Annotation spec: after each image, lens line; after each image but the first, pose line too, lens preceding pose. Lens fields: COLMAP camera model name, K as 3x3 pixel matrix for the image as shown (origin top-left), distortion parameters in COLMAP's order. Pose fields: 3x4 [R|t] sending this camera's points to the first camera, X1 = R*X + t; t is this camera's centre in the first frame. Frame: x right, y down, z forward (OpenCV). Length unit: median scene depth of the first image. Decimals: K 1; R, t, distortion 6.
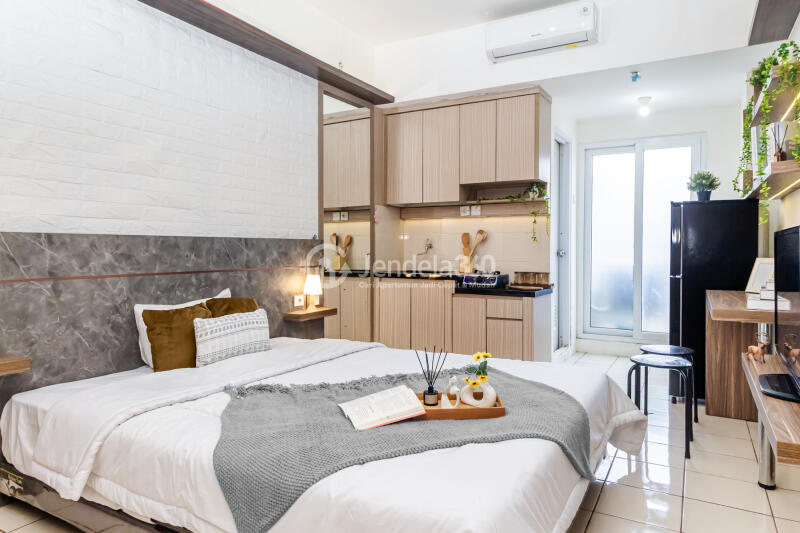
lens RADIAL K [[507.8, 0, 400.0], [0, 507.8, 266.5], [0, 0, 1]] dist [0.006430, 0.001769]
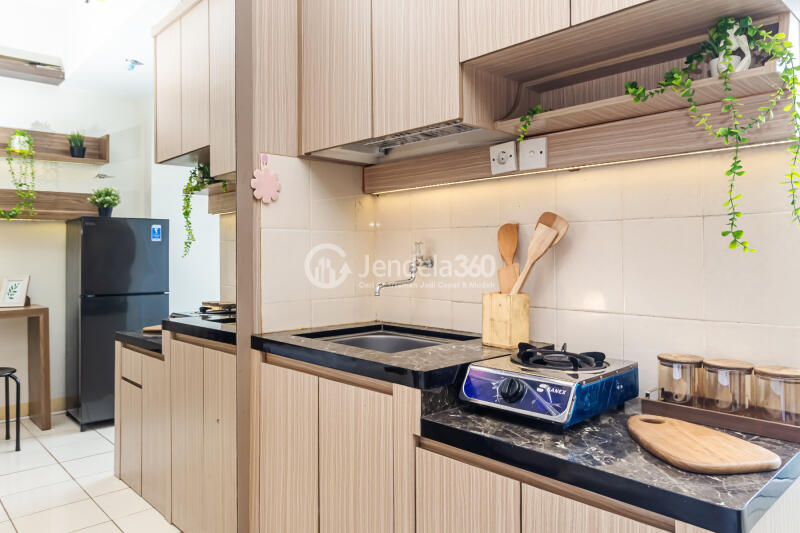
lens RADIAL K [[596.1, 0, 398.8], [0, 596.1, 254.1], [0, 0, 1]] dist [0.001130, -0.001251]
pose [[0.969403, -0.009981, -0.245270, 0.168278], [0.001294, 0.999367, -0.035555, -0.034244], [0.245470, 0.034150, 0.968803, 0.647323]]
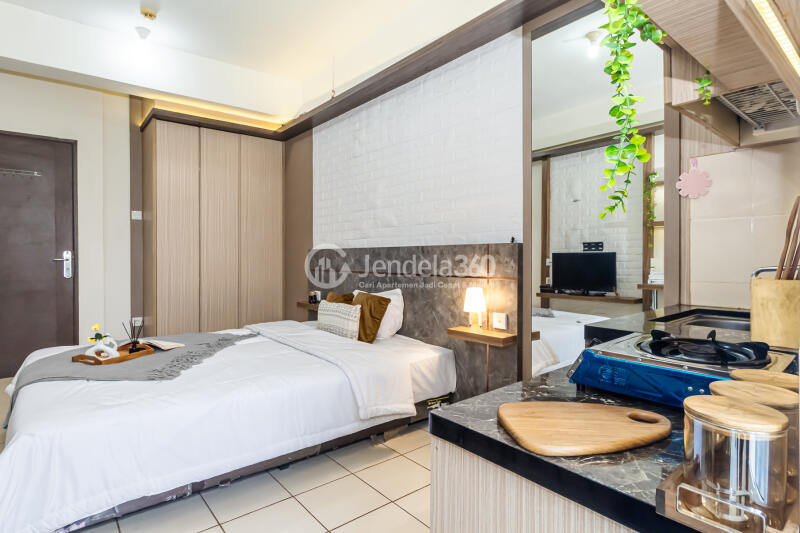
lens RADIAL K [[458.2, 0, 397.7], [0, 458.2, 241.3], [0, 0, 1]] dist [-0.000908, -0.000340]
pose [[-0.345694, -0.026616, -0.937970, 0.463962], [-0.023754, 0.999526, -0.019608, -0.033799], [0.938047, 0.015502, -0.346162, 0.951841]]
